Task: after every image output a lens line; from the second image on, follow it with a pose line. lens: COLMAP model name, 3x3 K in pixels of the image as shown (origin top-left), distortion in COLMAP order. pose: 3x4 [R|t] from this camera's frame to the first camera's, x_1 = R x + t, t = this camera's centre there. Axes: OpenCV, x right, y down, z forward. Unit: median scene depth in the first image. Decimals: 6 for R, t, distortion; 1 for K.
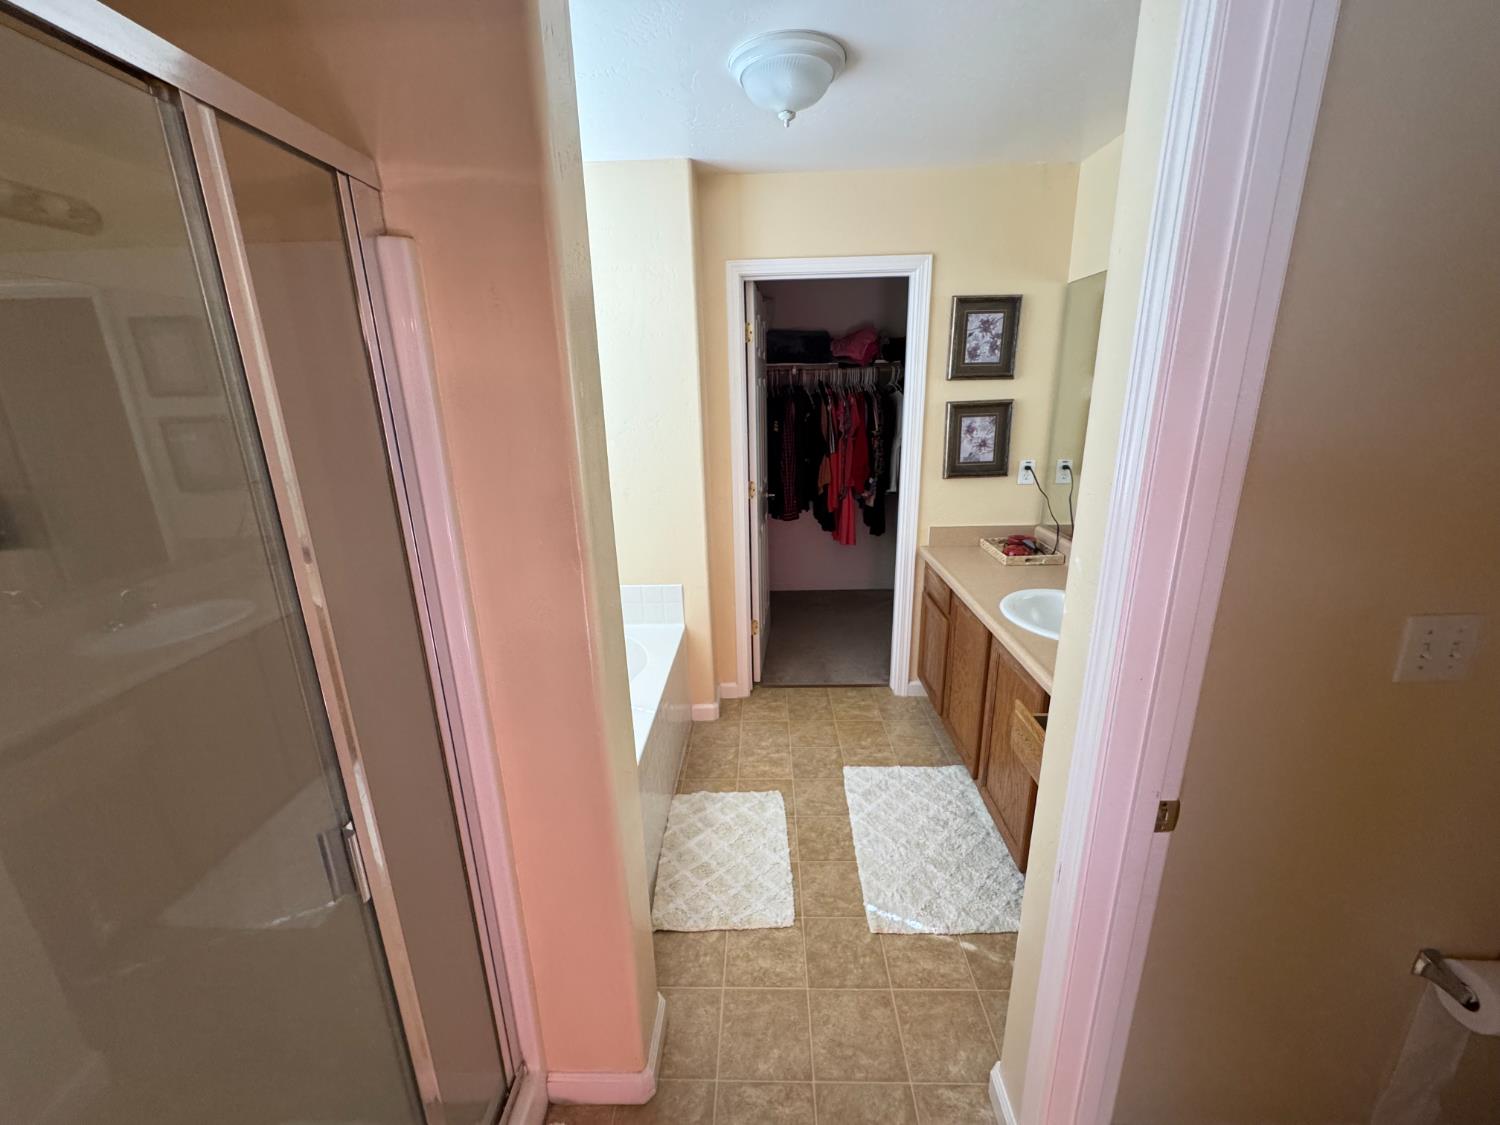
lens RADIAL K [[600.5, 0, 750.0], [0, 600.5, 562.5], [0, 0, 1]] dist [-0.006381, 0.000745]
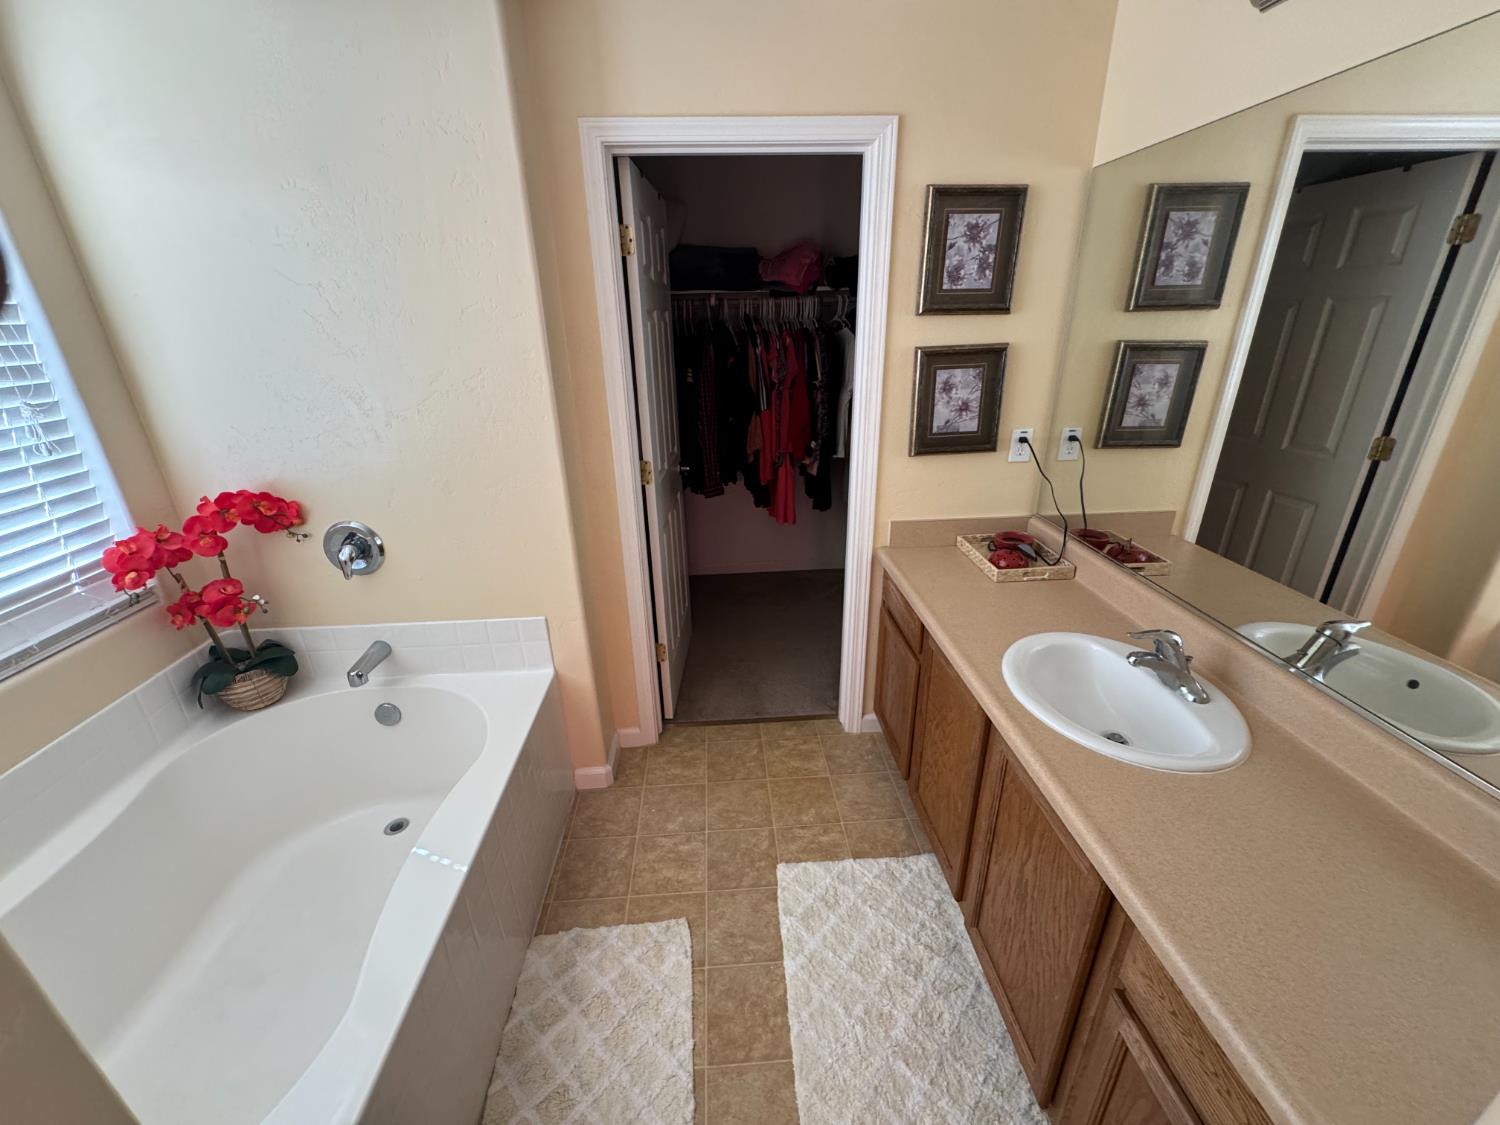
lens RADIAL K [[600.5, 0, 750.0], [0, 600.5, 562.5], [0, 0, 1]] dist [-0.006381, 0.000745]
pose [[0.996054, -0.030455, 0.083355, 0.068369], [0.021919, 0.994597, 0.101468, -0.091958], [-0.085995, -0.099241, 0.991341, 0.294963]]
